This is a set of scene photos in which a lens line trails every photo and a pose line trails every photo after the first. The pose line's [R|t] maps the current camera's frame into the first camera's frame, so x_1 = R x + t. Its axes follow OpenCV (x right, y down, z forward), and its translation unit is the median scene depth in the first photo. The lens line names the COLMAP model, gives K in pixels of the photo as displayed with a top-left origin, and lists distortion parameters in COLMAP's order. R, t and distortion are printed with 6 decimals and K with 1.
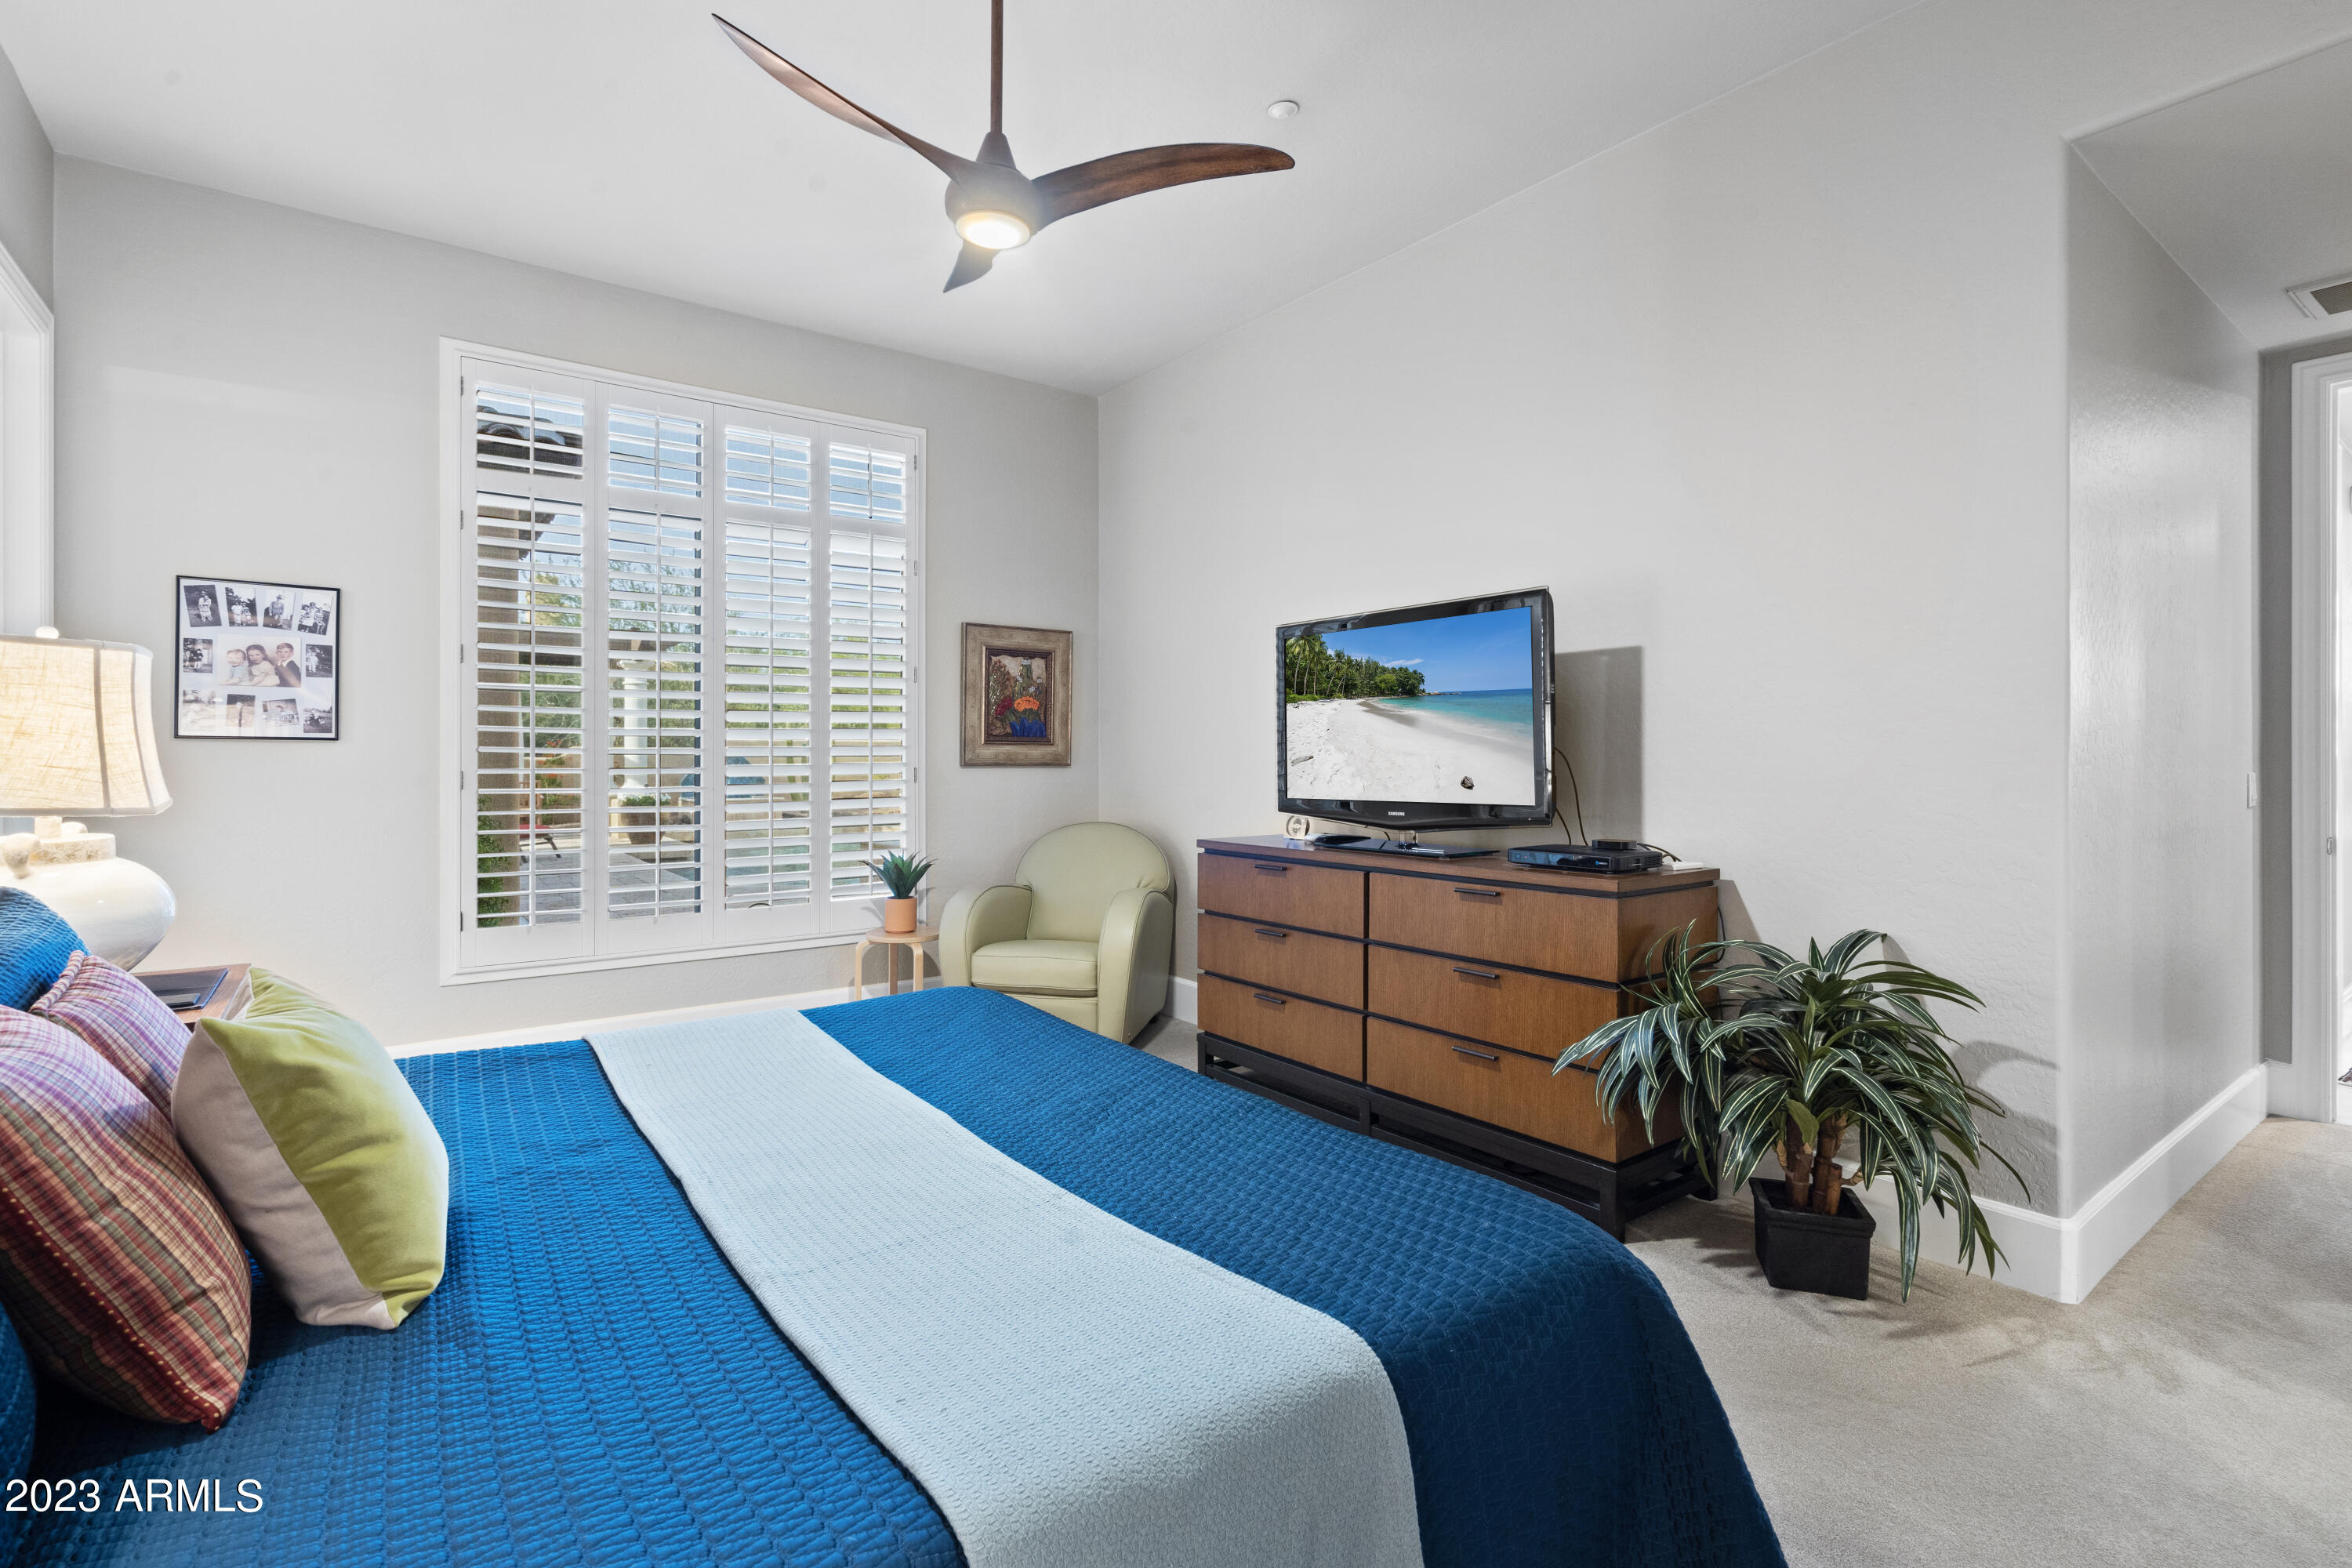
lens RADIAL K [[1082.3, 0, 1169.1], [0, 1082.3, 763.1], [0, 0, 1]] dist [-0.007096, 0.003099]
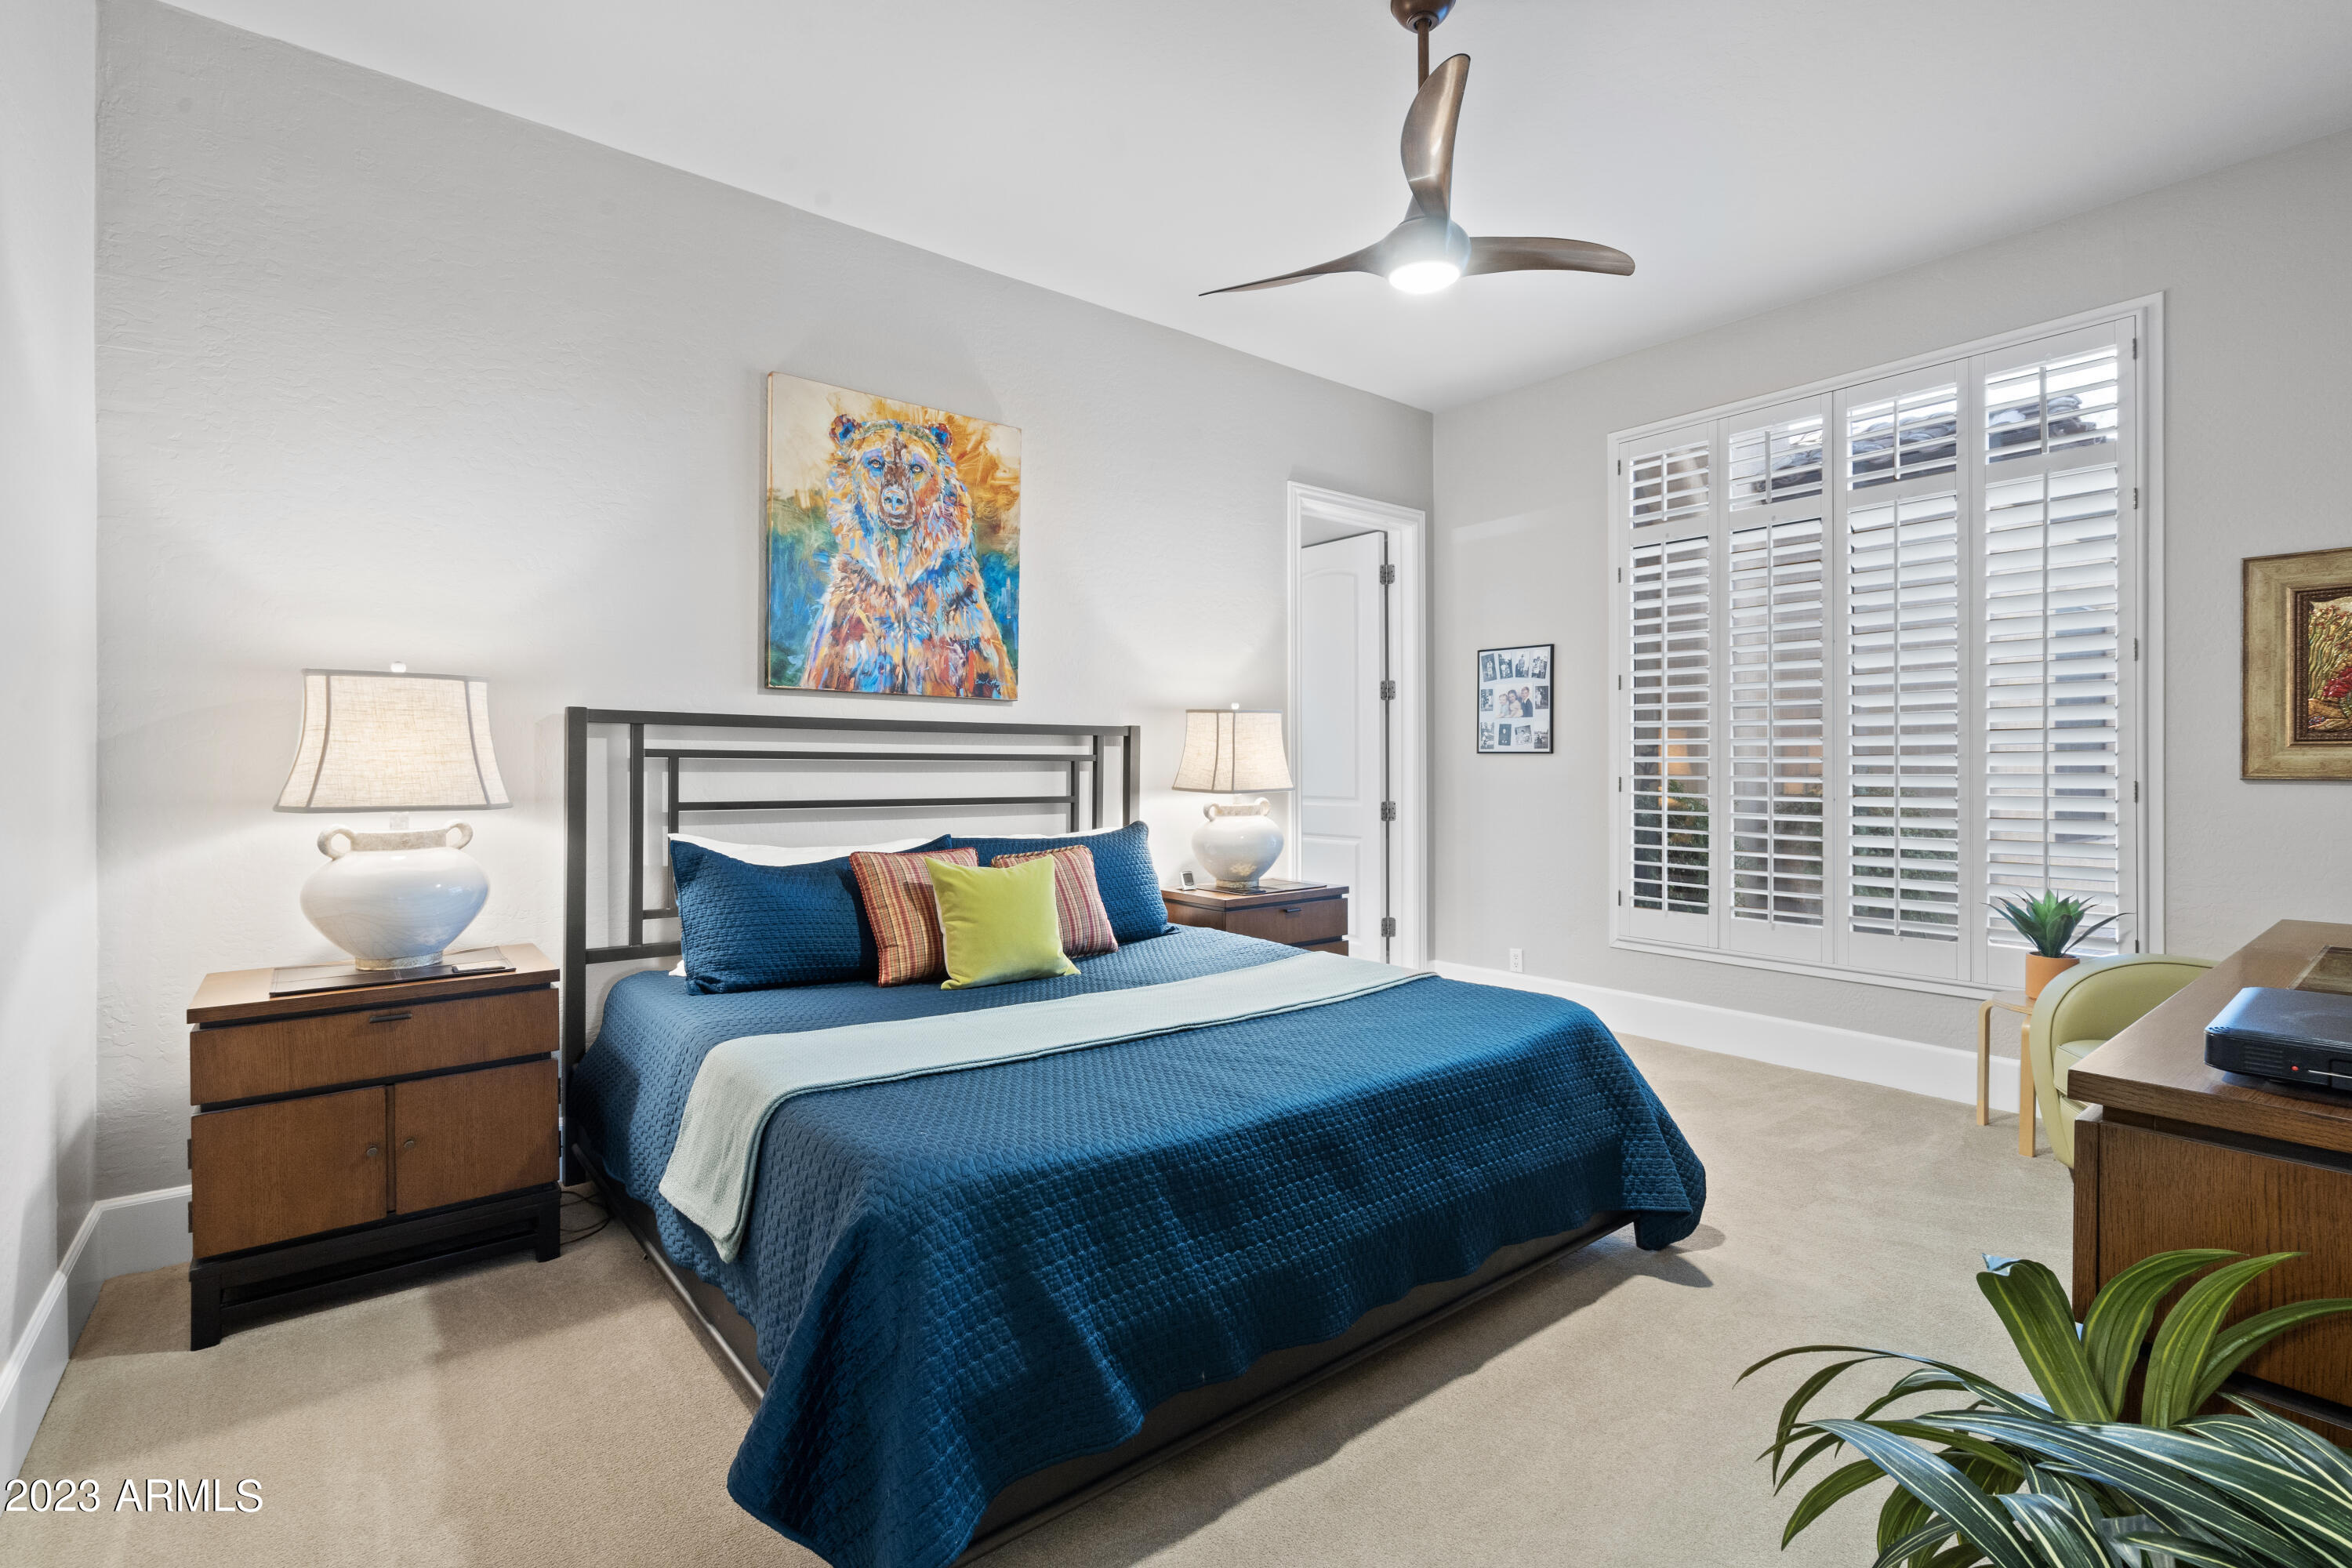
lens RADIAL K [[1082.3, 0, 1174.5], [0, 1082.3, 769.5], [0, 0, 1]] dist [-0.007096, 0.003099]
pose [[0.033120, 0.006644, -0.999429, 0.604586], [-0.002708, 0.999975, 0.006558, -0.008848], [0.999448, 0.002490, 0.033137, 0.476450]]
